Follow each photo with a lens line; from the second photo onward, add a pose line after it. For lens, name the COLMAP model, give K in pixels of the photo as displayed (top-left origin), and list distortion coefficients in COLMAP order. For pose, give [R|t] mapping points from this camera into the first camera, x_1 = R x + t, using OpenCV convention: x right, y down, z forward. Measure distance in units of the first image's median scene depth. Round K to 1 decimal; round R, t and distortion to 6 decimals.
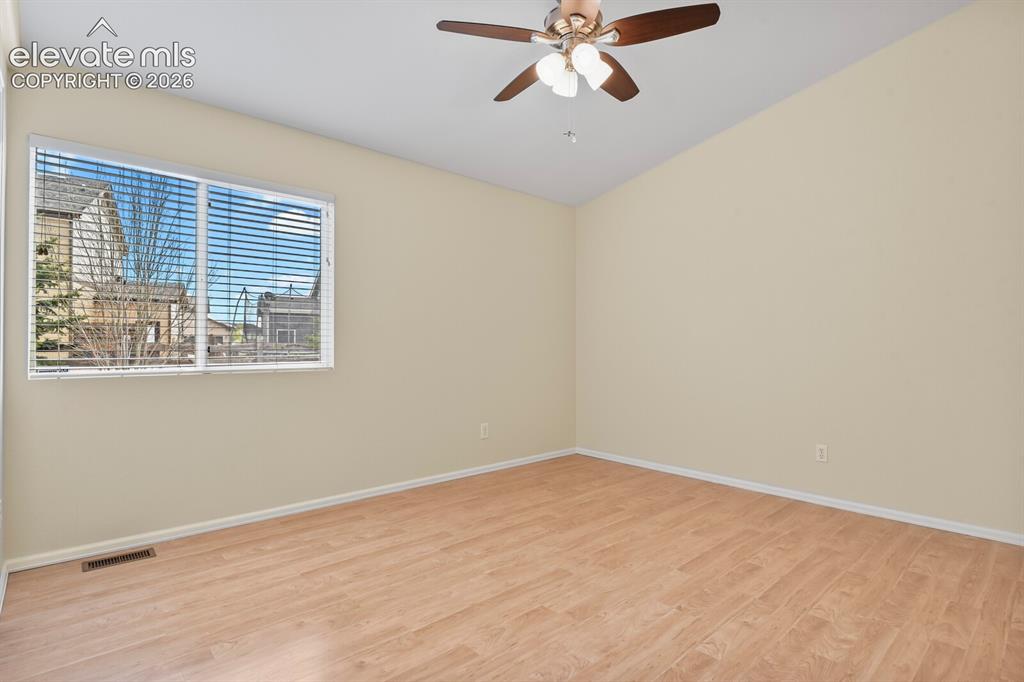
lens RADIAL K [[497.3, 0, 512.0], [0, 497.3, 340.8], [0, 0, 1]] dist [-0.006425, -0.002892]
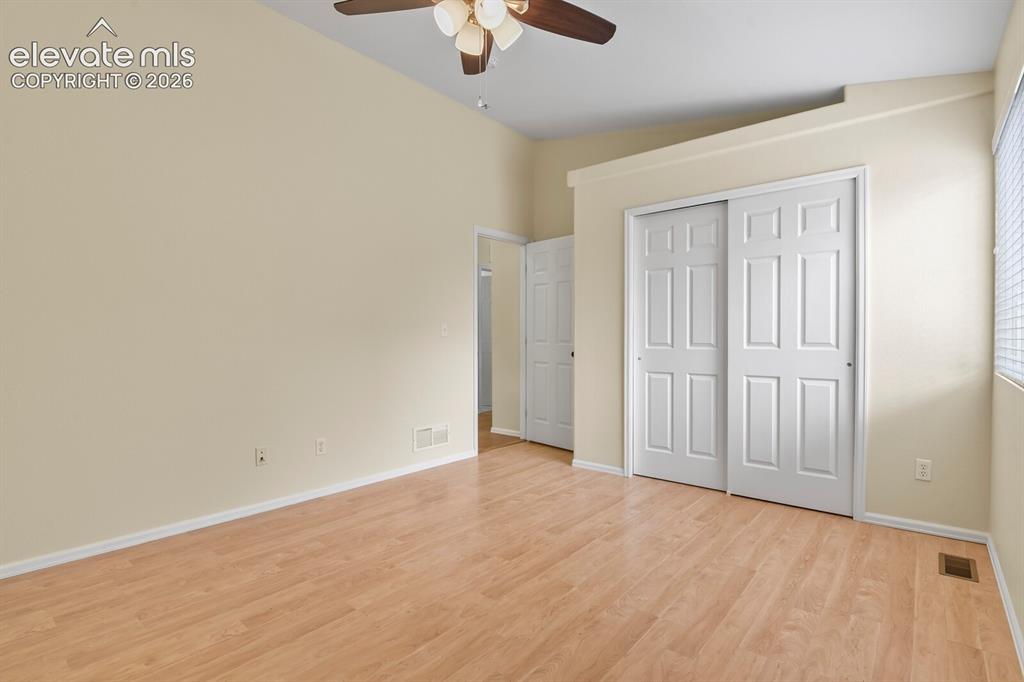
lens RADIAL K [[497.3, 0, 514.3], [0, 497.3, 340.5], [0, 0, 1]] dist [-0.006425, -0.002892]
pose [[-0.989638, -0.000849, -0.143584, 0.197777], [-0.001628, 0.999985, 0.005303, 0.004976], [0.143577, 0.005482, -0.989624, 1.941096]]
